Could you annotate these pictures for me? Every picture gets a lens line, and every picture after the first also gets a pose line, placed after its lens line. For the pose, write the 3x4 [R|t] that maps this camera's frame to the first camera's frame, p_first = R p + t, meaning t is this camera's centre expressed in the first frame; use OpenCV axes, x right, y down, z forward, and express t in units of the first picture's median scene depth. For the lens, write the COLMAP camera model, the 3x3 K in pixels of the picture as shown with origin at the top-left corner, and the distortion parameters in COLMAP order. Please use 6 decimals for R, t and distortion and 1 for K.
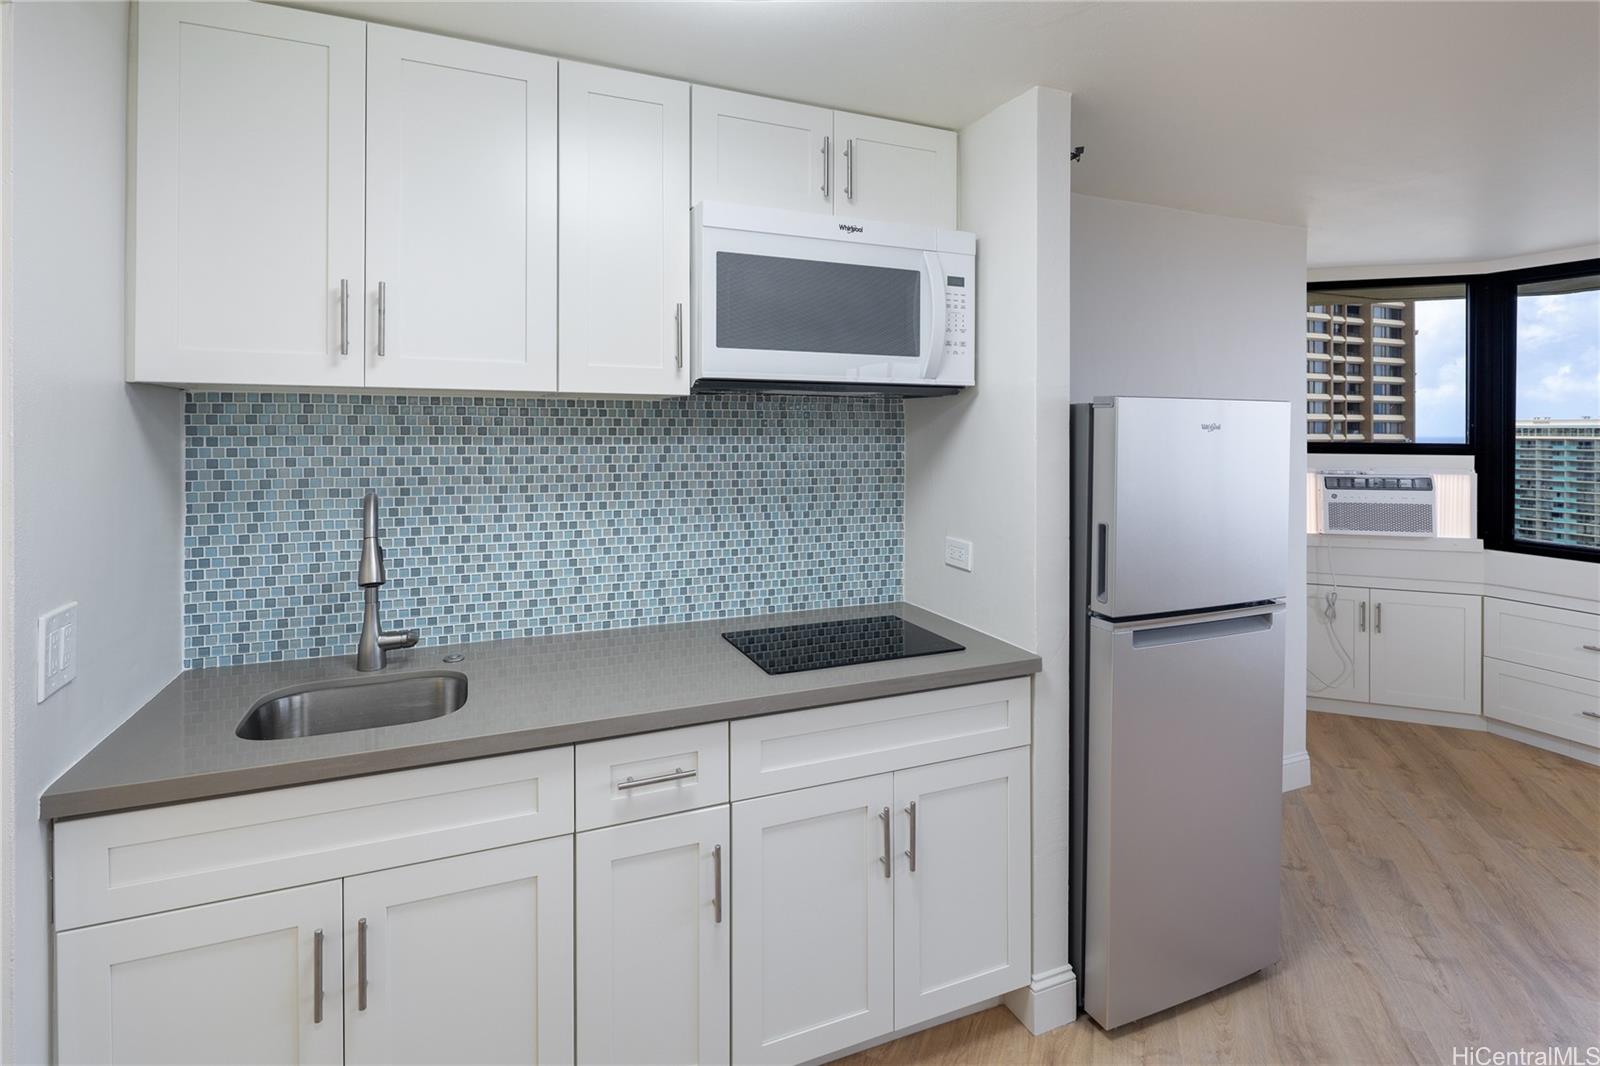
lens RADIAL K [[783.3, 0, 811.0], [0, 783.3, 431.5], [0, 0, 1]] dist [0.005929, -0.005381]
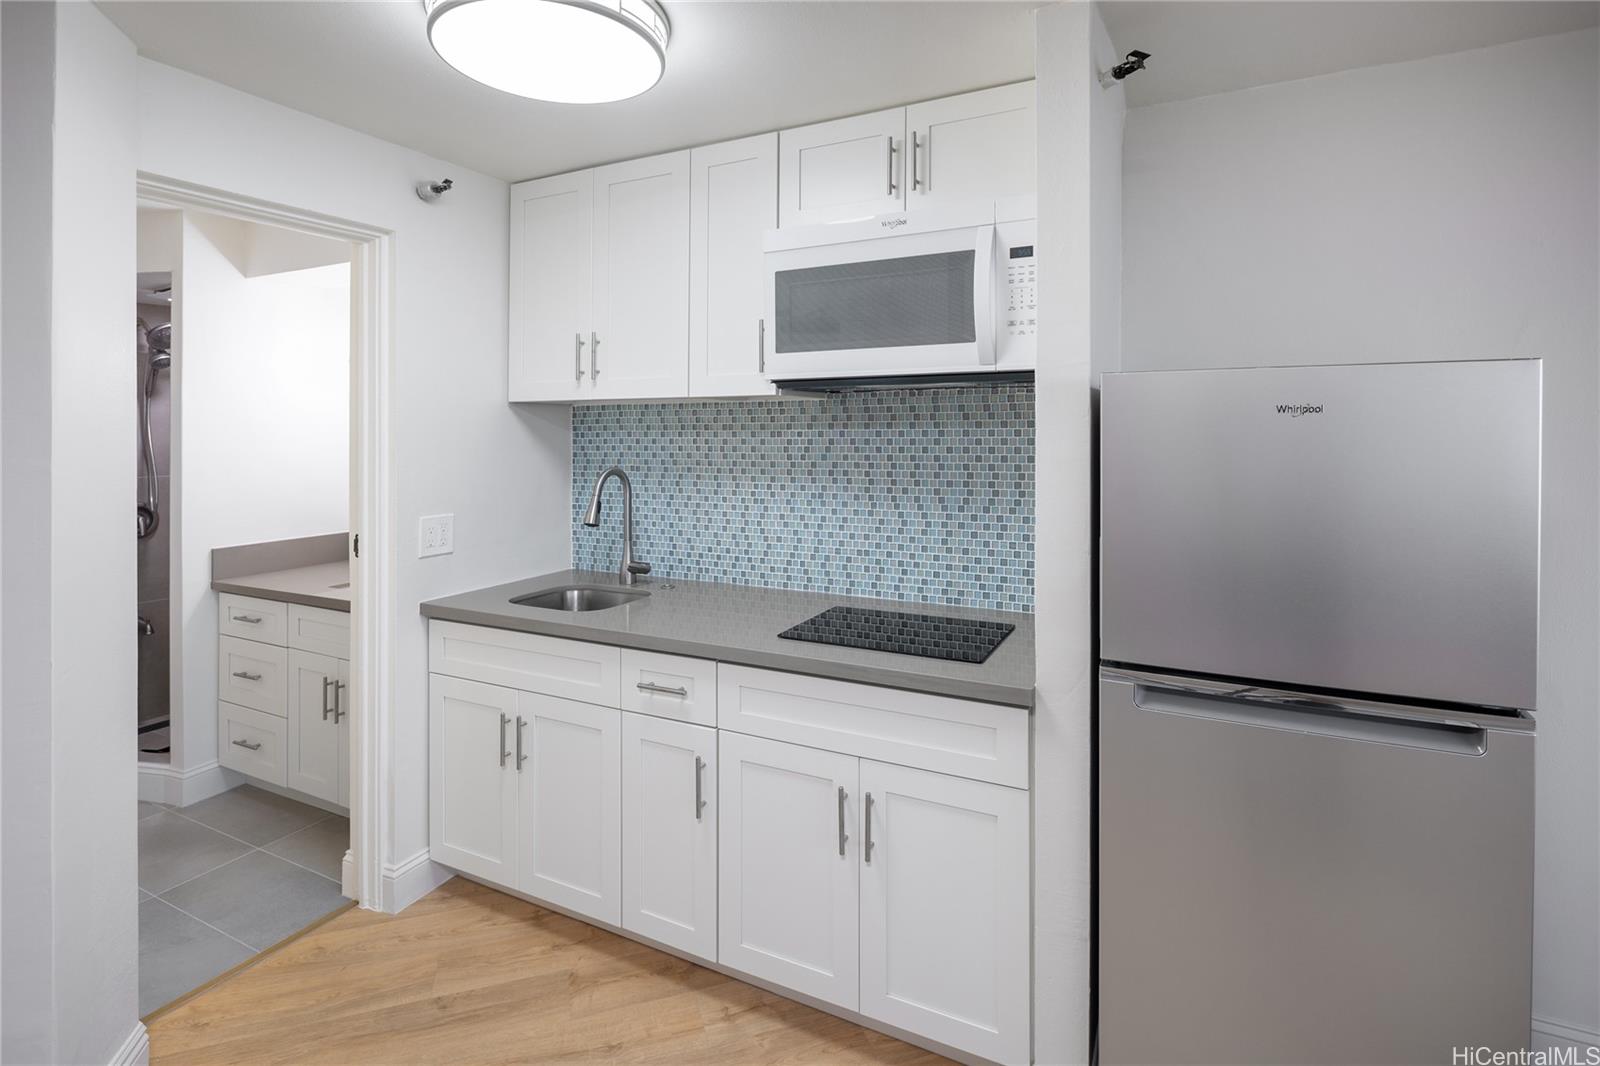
lens RADIAL K [[783.3, 0, 817.8], [0, 783.3, 431.5], [0, 0, 1]] dist [0.005929, -0.005381]
pose [[0.644970, -0.007064, -0.764175, 0.679506], [0.005575, 0.999974, -0.004538, 0.012901], [0.764187, -0.001334, 0.644993, 0.243453]]
